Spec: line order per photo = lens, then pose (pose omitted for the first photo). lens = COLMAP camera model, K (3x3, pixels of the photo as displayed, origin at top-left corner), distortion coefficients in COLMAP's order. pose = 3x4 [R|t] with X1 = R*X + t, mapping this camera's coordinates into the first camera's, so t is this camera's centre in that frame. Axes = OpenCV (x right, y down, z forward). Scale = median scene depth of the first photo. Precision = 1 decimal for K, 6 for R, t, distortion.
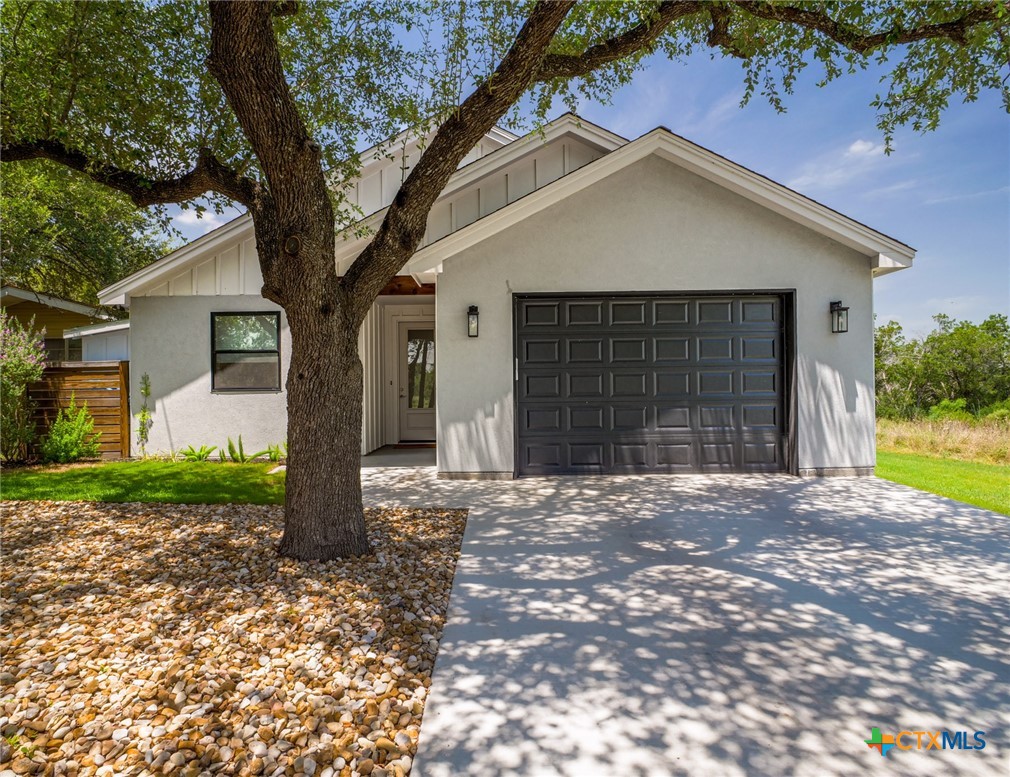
lens RADIAL K [[571.5, 0, 474.4], [0, 571.5, 385.1], [0, 0, 1]] dist [-0.018328, 0.000994]
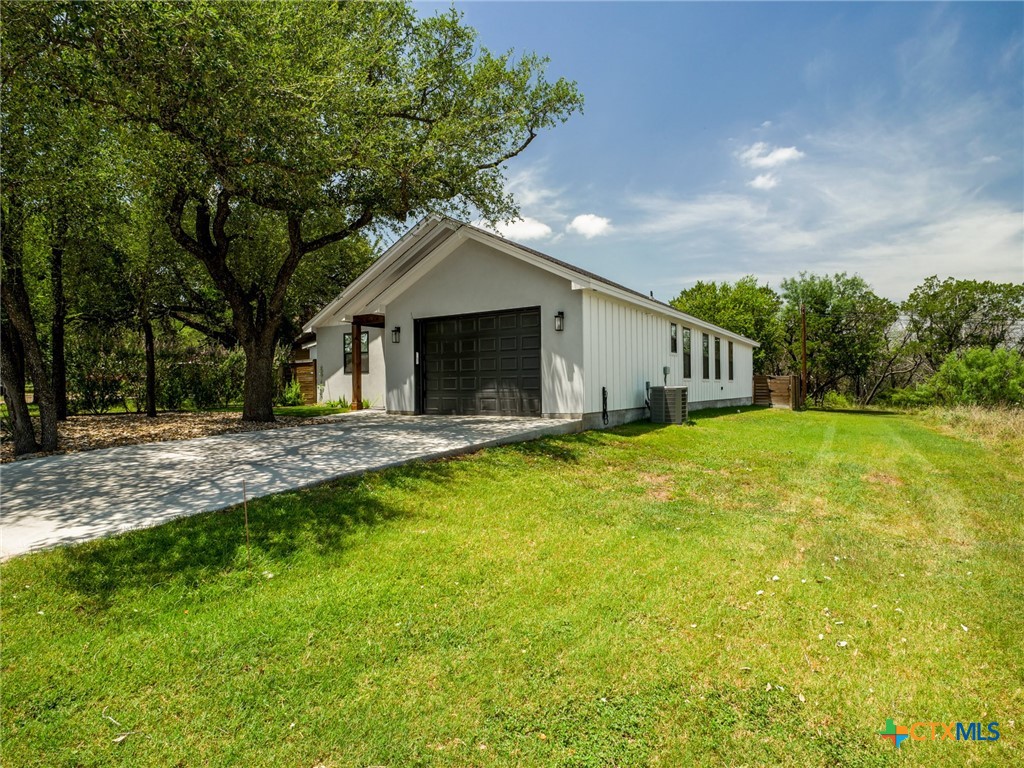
lens RADIAL K [[561.2, 0, 513.4], [0, 561.2, 383.2], [0, 0, 1]] dist [-0.012260, 0.002858]
pose [[0.854546, -0.002381, -0.519371, 1.416439], [0.005484, 0.999975, 0.004439, 0.052912], [0.519347, -0.006641, 0.854538, -0.479354]]
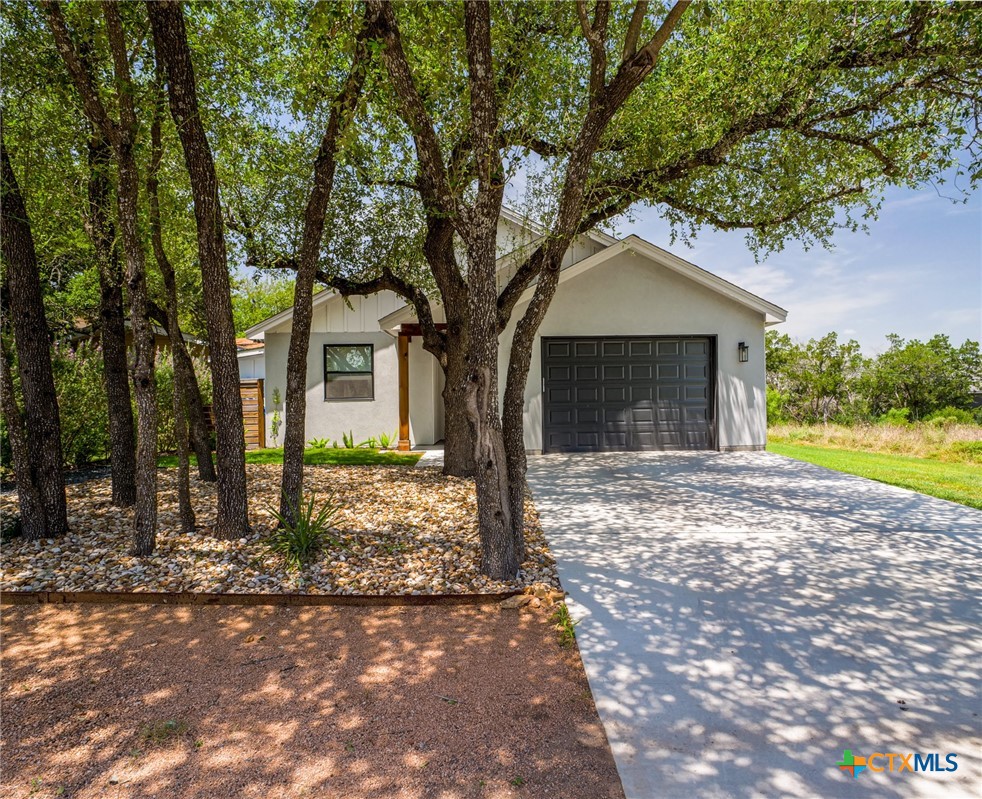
lens RADIAL K [[598.2, 0, 494.1], [0, 598.2, 403.1], [0, 0, 1]] dist [-0.004652, -0.000477]
pose [[0.998904, -0.002551, 0.046740, -0.147735], [0.002147, 0.999960, 0.008707, 0.008515], [-0.046760, -0.008597, 0.998869, -0.686633]]
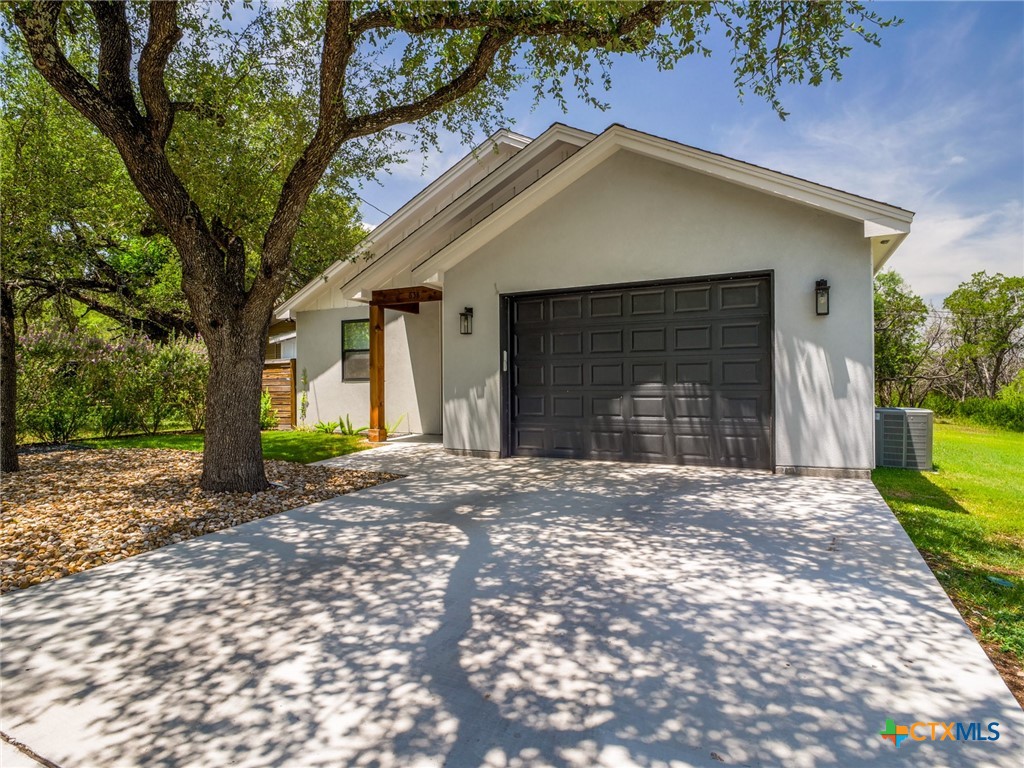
lens RADIAL K [[561.2, 0, 509.4], [0, 561.2, 382.4], [0, 0, 1]] dist [-0.012260, 0.002858]
pose [[0.904611, 0.002328, -0.426231, 0.590686], [0.001375, 0.999964, 0.008379, 0.005876], [0.426235, -0.008166, 0.904576, -0.004518]]
